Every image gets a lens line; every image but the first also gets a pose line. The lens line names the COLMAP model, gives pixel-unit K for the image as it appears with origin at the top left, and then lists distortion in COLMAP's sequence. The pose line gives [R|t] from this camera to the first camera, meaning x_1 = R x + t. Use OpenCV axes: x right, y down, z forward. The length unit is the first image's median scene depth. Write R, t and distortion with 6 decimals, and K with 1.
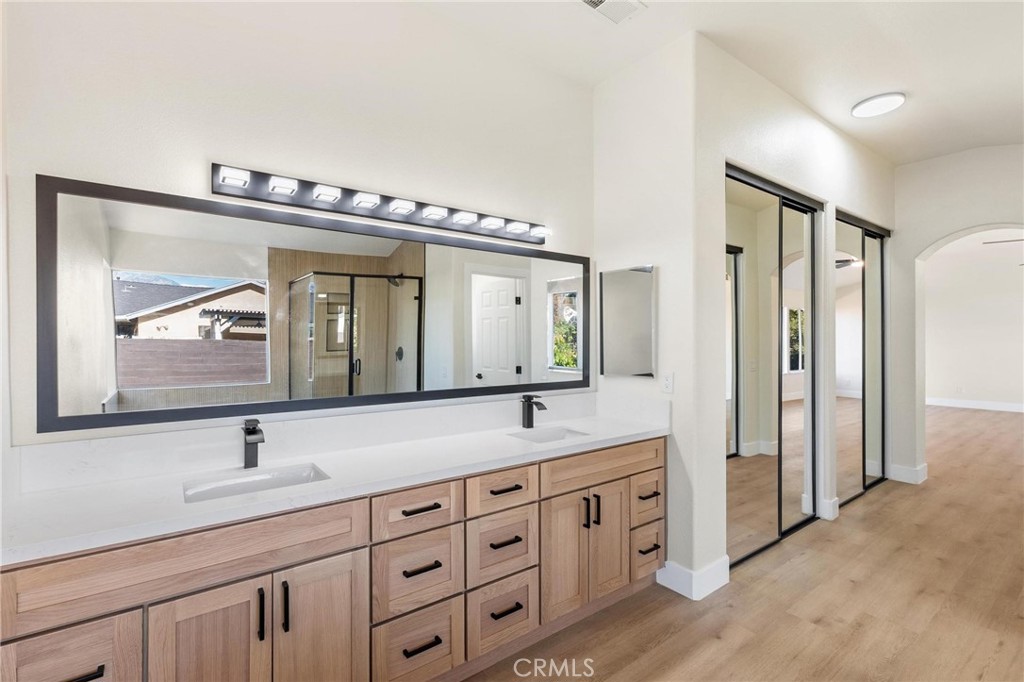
lens RADIAL K [[469.8, 0, 504.5], [0, 469.8, 332.0], [0, 0, 1]] dist [0.005635, 0.000269]
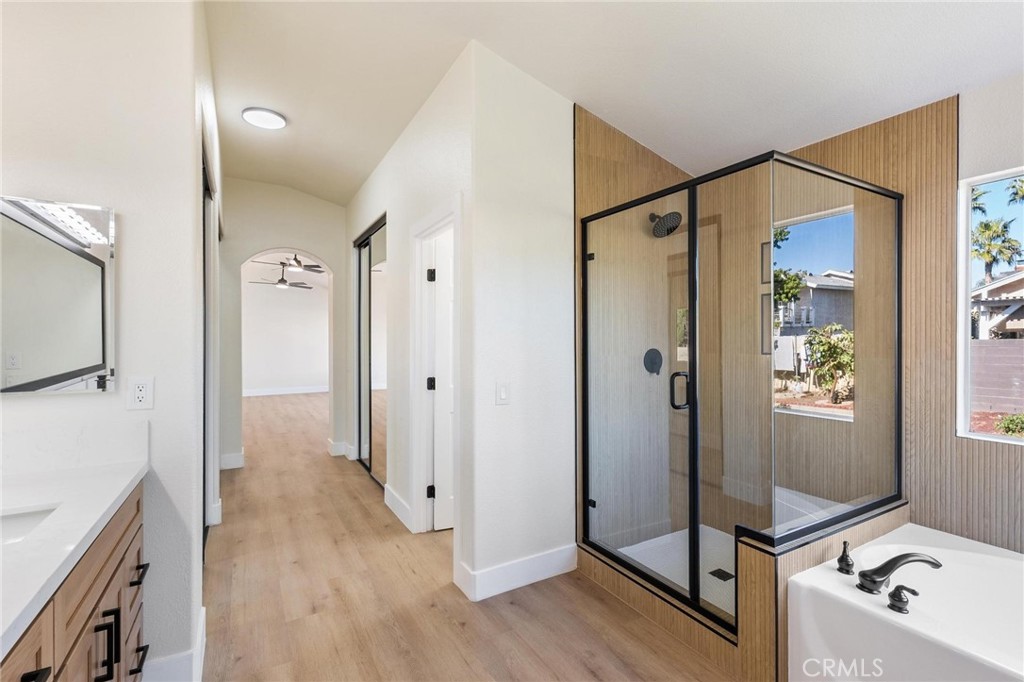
lens RADIAL K [[469.8, 0, 502.3], [0, 469.8, 343.4], [0, 0, 1]] dist [0.005635, 0.000269]
pose [[0.103174, -0.012146, 0.994589, -0.279947], [-0.013522, 0.999816, 0.013613, 0.011678], [-0.994571, -0.014853, 0.102991, 0.450400]]
